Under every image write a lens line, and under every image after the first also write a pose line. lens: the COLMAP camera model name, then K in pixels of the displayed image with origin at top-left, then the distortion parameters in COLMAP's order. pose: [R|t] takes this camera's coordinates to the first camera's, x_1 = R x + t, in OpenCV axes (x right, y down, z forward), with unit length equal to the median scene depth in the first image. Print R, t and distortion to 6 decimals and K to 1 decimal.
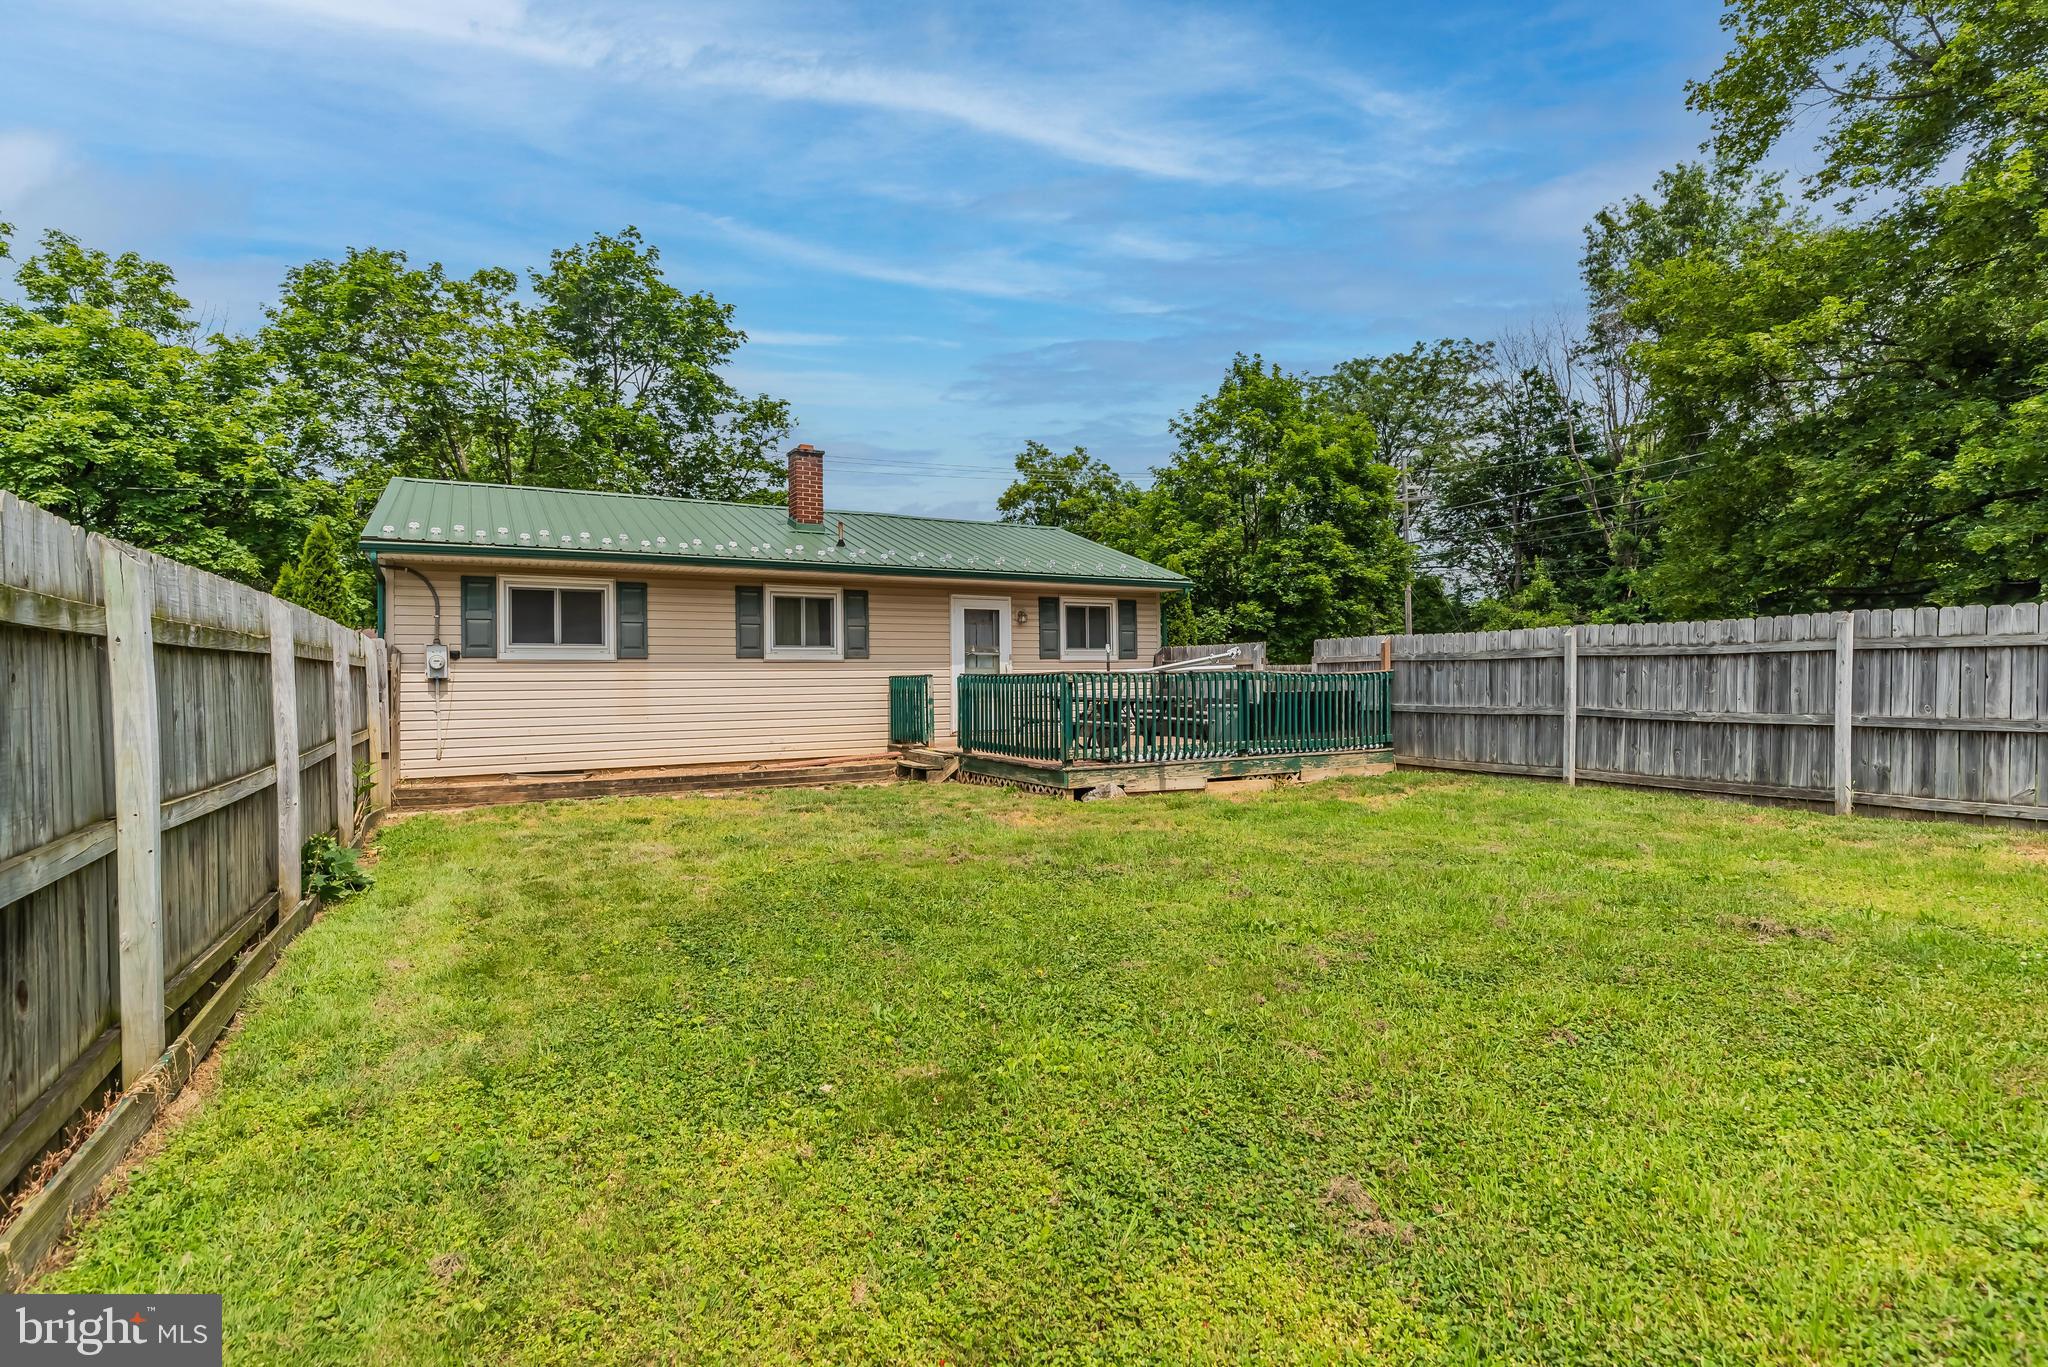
lens RADIAL K [[1011.1, 0, 1060.1], [0, 1011.1, 681.4], [0, 0, 1]] dist [0.002397, -0.000466]
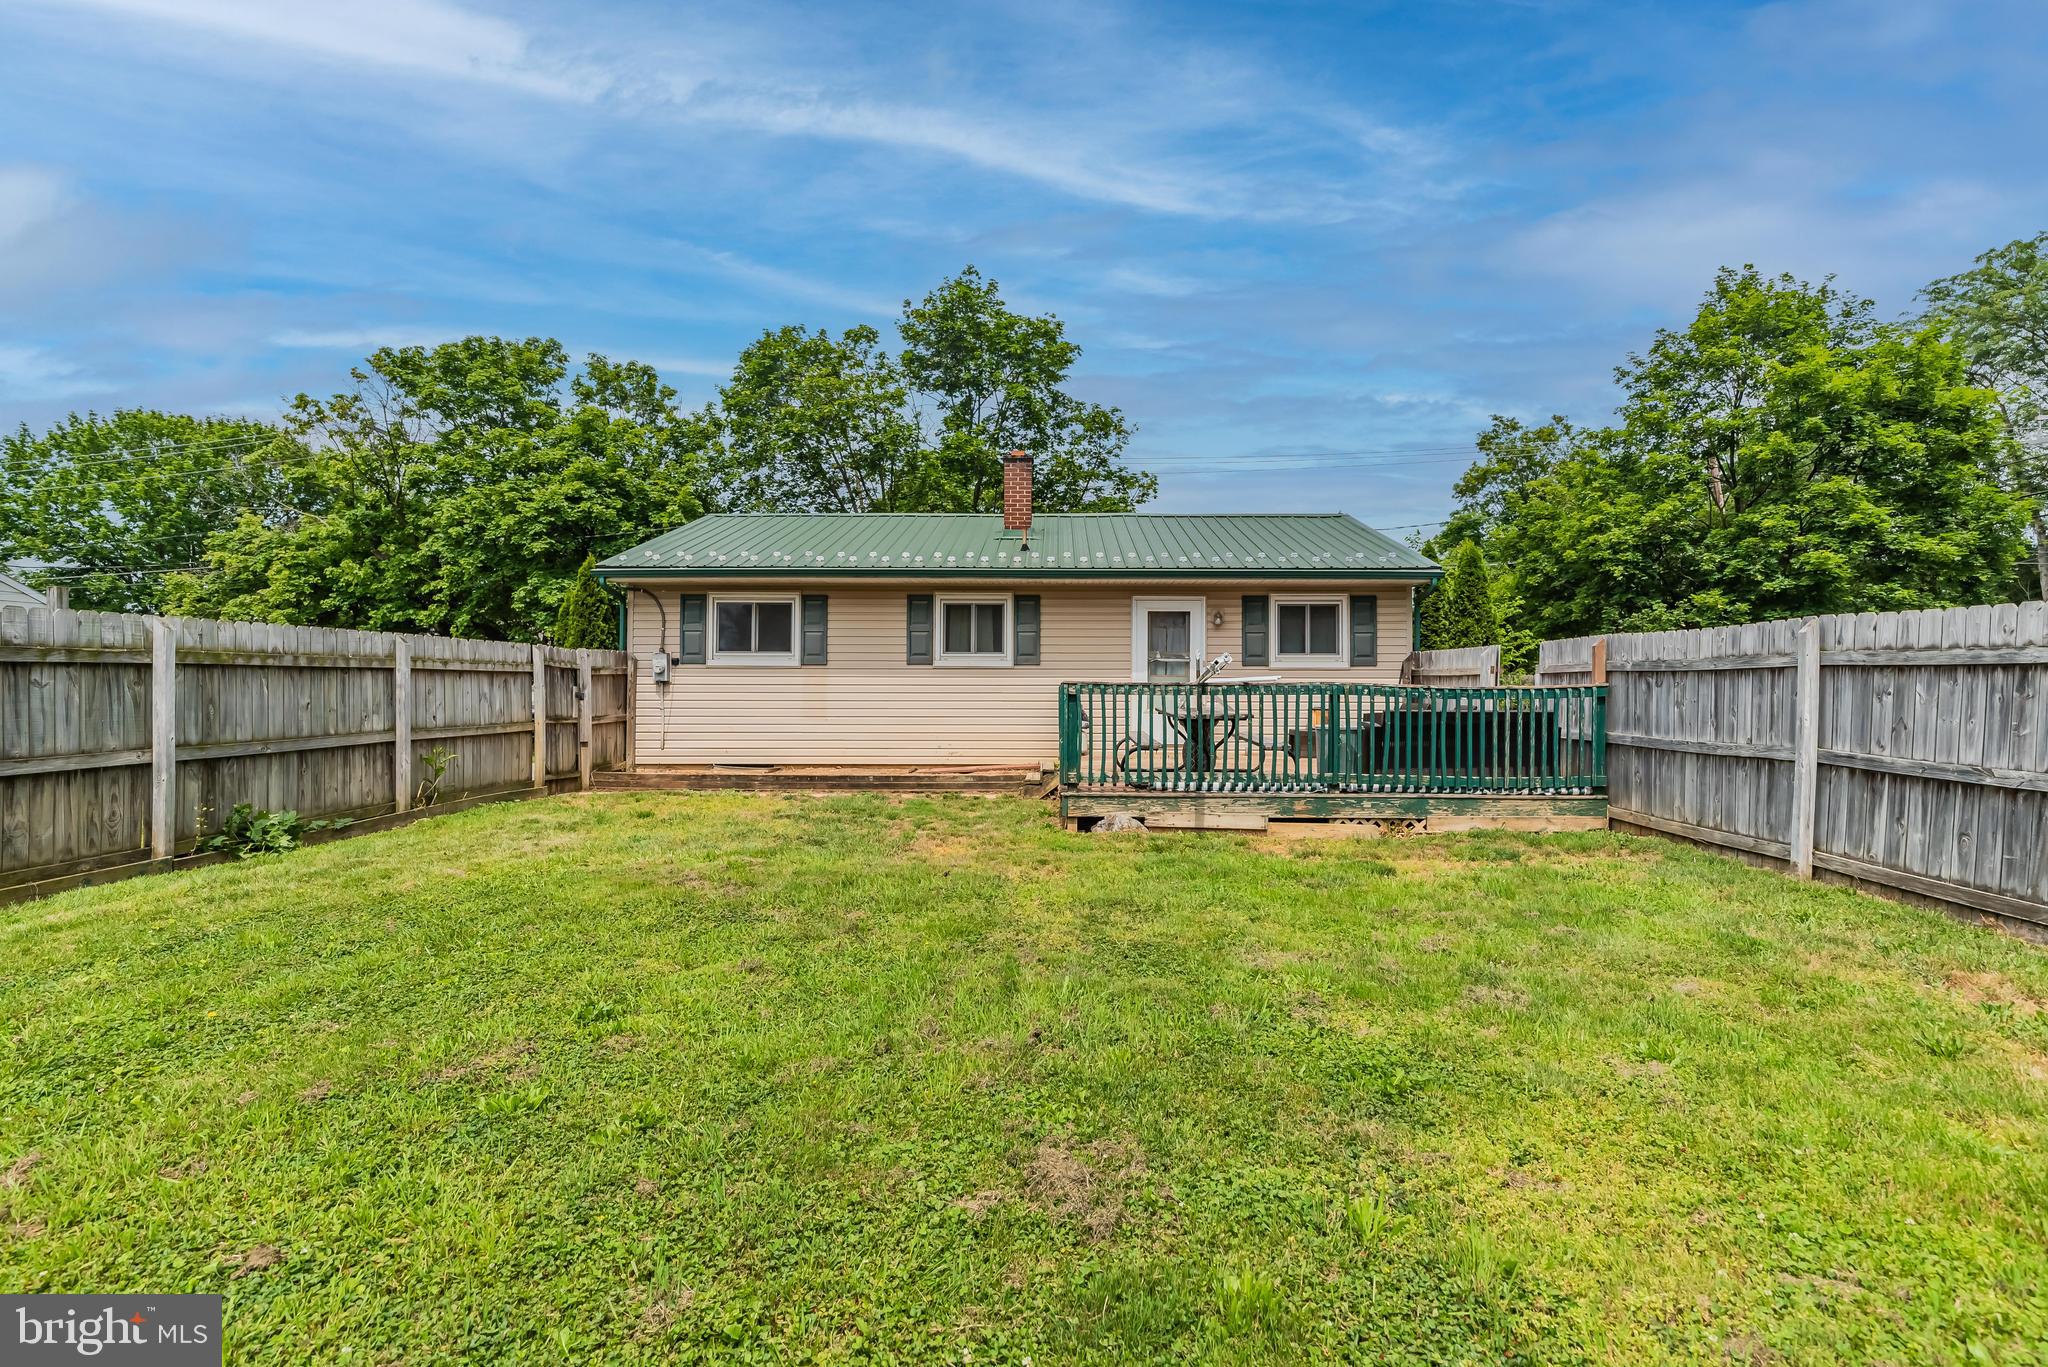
lens RADIAL K [[1011.1, 0, 1060.1], [0, 1011.1, 681.4], [0, 0, 1]] dist [0.002397, -0.000466]
pose [[0.856323, 0.011296, -0.516317, 0.348945], [-0.013355, 0.999911, -0.000273, -0.007488], [0.516267, 0.007130, 0.856398, 0.194306]]
